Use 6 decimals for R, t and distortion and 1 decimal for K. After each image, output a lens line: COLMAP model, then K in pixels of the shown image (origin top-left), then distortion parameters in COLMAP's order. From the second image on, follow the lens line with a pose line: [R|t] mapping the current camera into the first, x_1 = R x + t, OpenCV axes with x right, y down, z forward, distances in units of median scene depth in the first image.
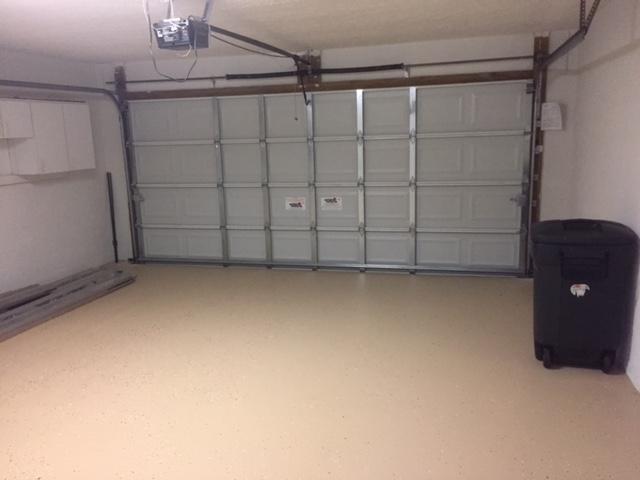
lens RADIAL K [[548.6, 0, 320.2], [0, 548.6, 239.7], [0, 0, 1]] dist [-0.004241, 0.003931]
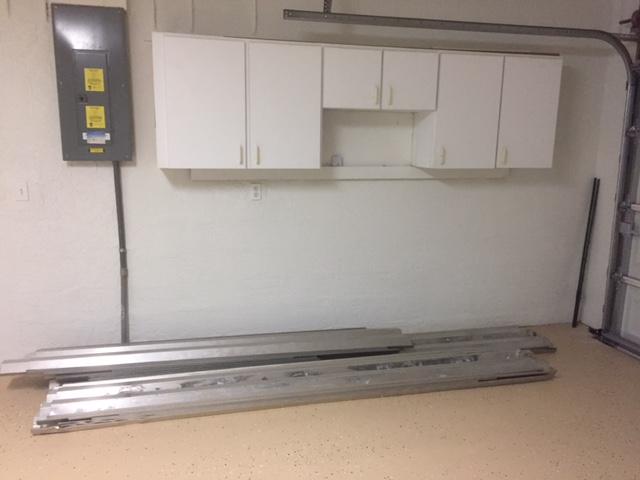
lens RADIAL K [[548.6, 0, 321.5], [0, 548.6, 241.1], [0, 0, 1]] dist [-0.004241, 0.003931]
pose [[0.489366, 0.194576, -0.850095, -0.014998], [-0.196105, 0.974379, 0.110133, -0.077856], [0.849743, 0.112813, 0.514985, 0.547829]]
